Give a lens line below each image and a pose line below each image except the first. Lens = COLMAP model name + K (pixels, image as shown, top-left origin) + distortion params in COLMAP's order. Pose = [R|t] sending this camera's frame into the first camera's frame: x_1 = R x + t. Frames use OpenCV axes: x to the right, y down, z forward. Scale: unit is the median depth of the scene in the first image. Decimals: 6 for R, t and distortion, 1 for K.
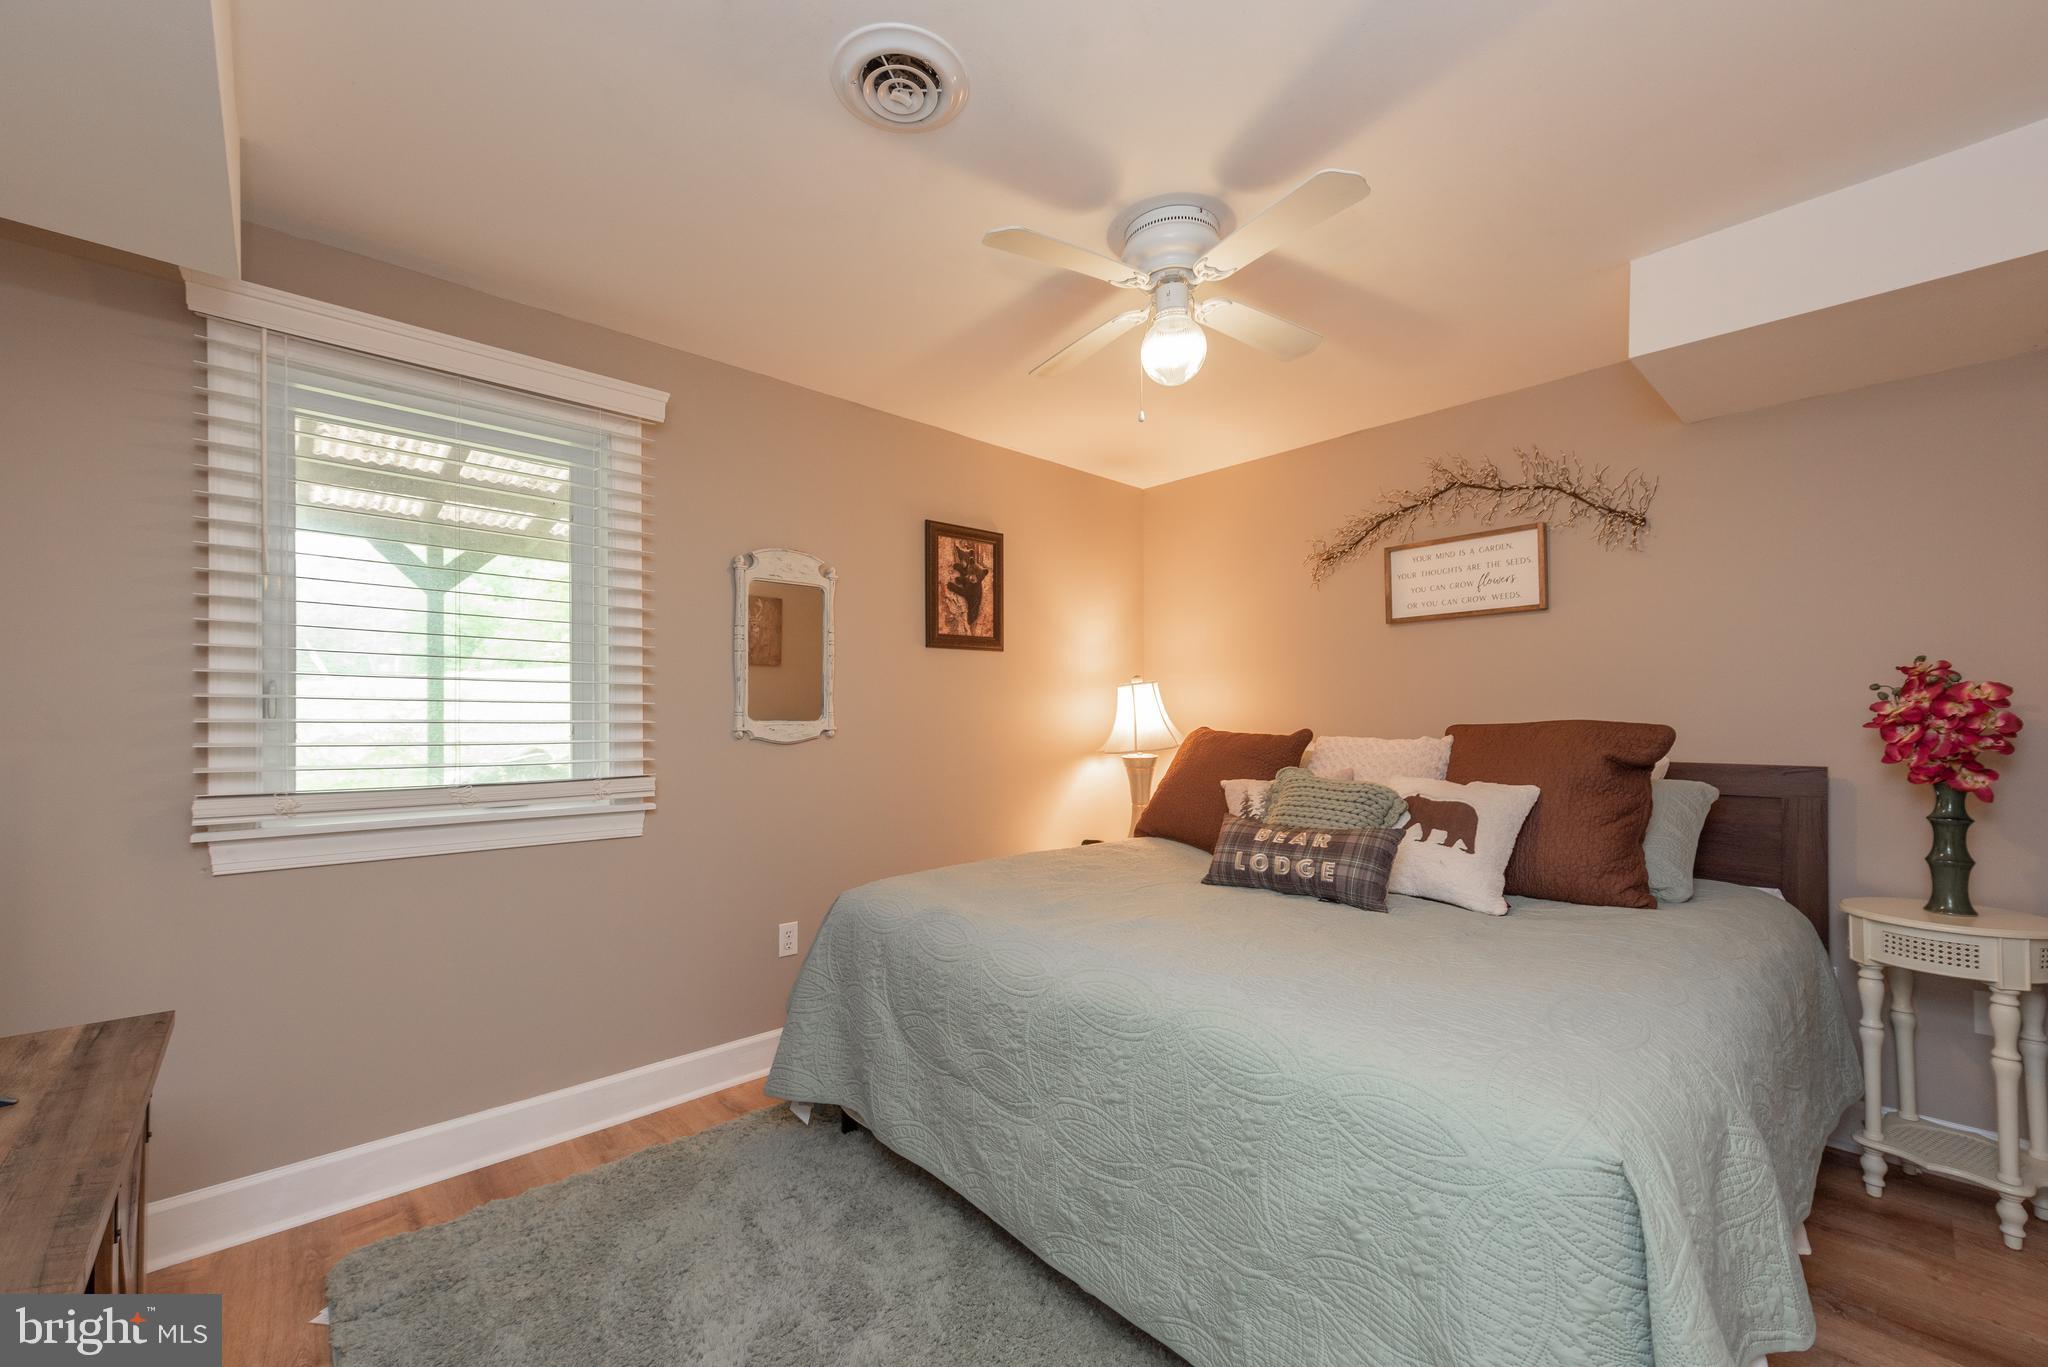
lens RADIAL K [[812.9, 0, 1025.4], [0, 812.9, 712.1], [0, 0, 1]] dist [0.016230, -0.000009]
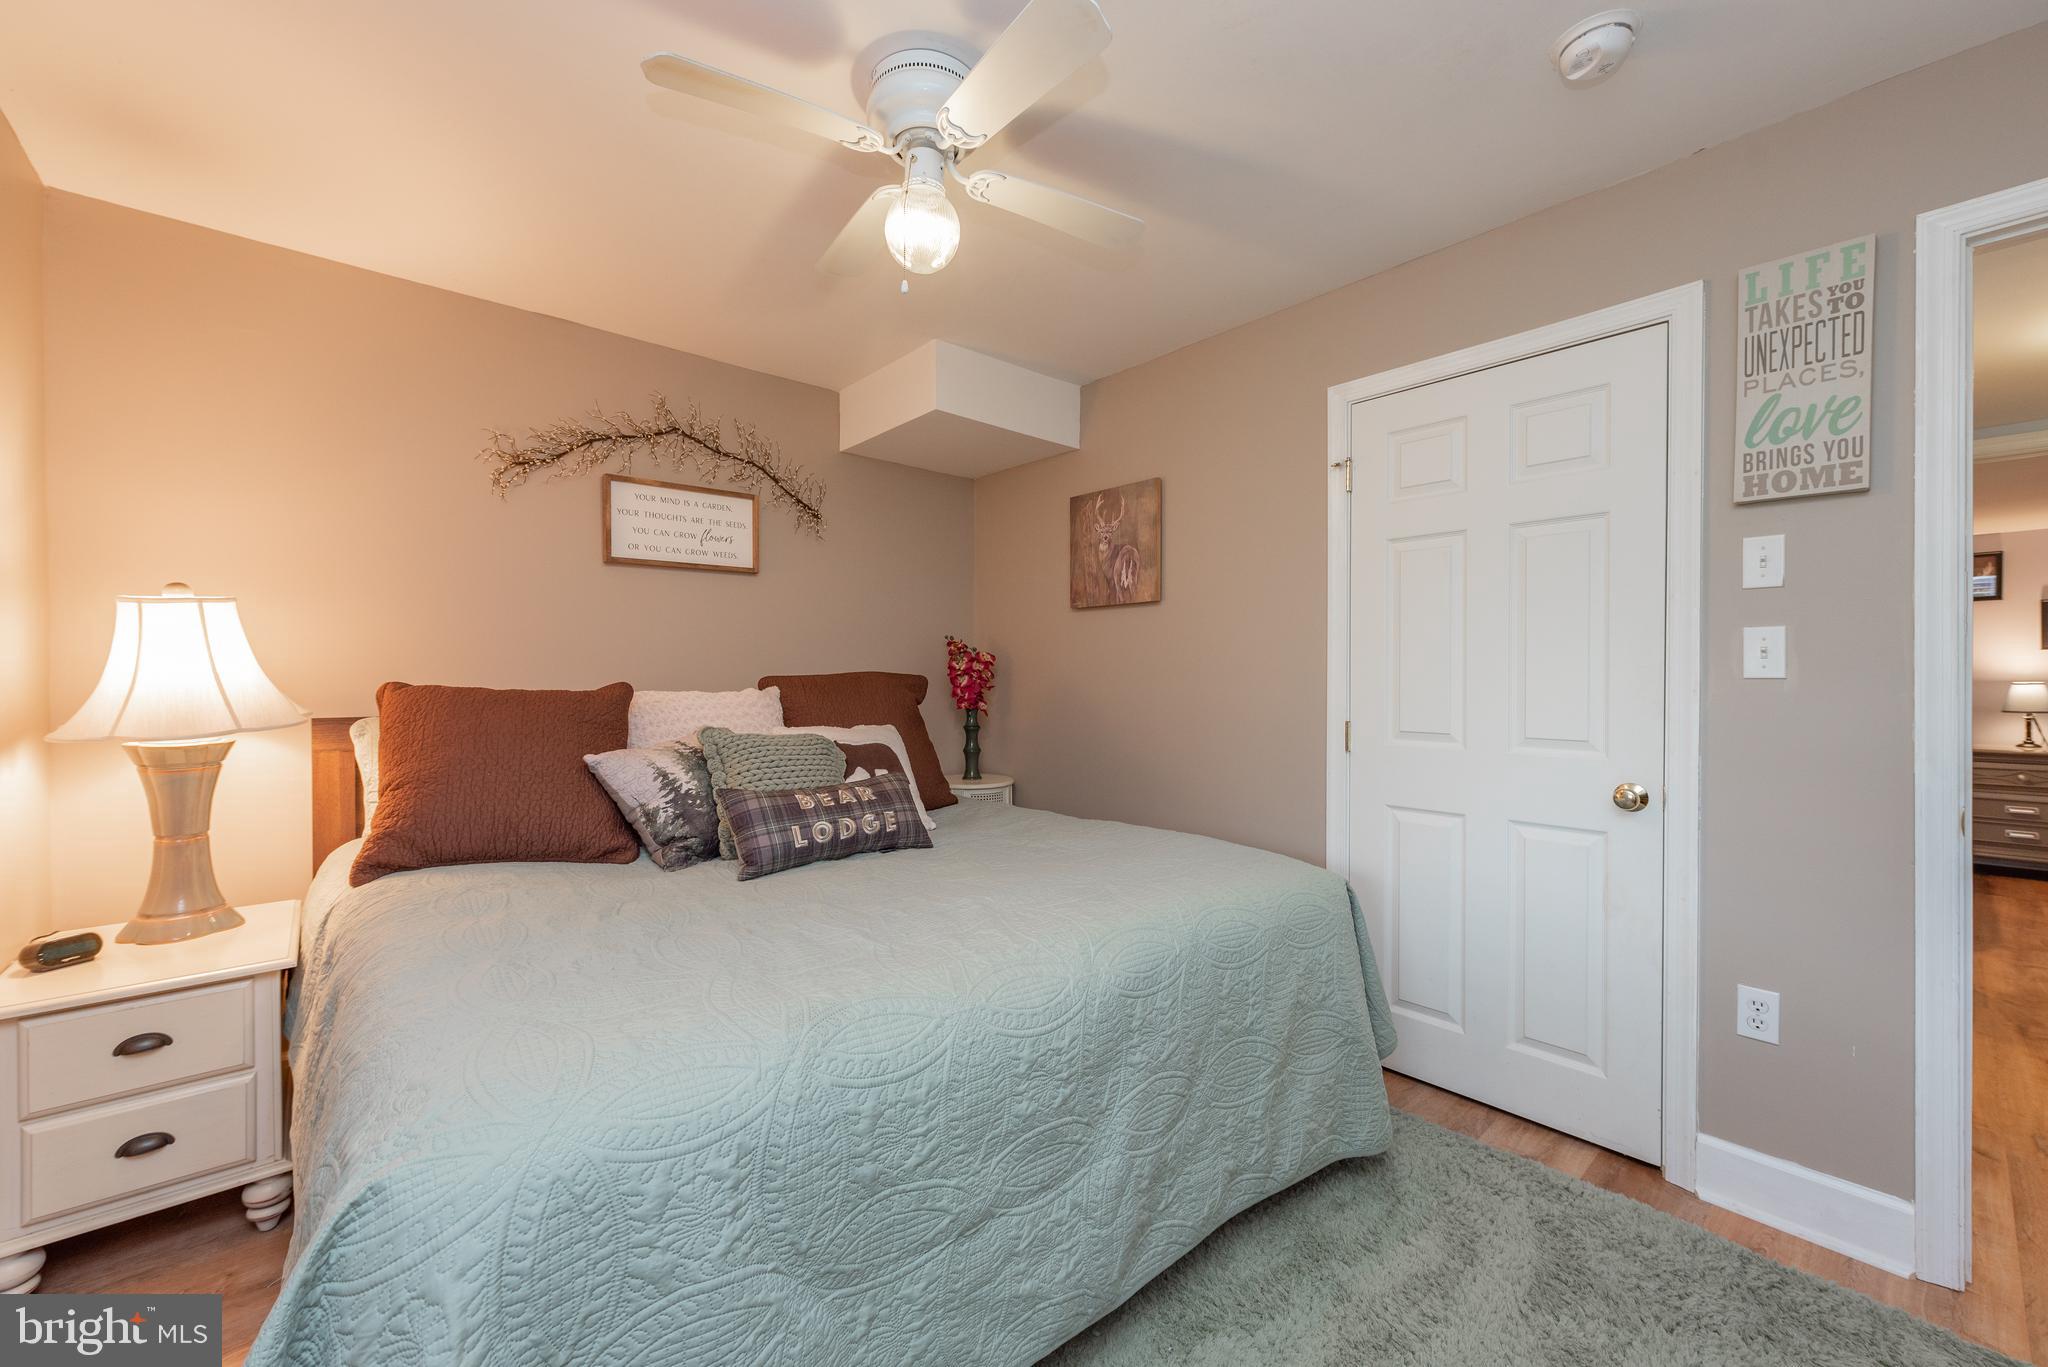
lens RADIAL K [[796.2, 0, 1023.7], [0, 796.2, 685.4], [0, 0, 1]] dist [0.000430, 0.000006]
pose [[0.030433, -0.009383, 0.999493, -0.441266], [-0.003404, 0.999949, 0.009491, 0.015220], [-0.999531, -0.003691, 0.030399, 0.601394]]
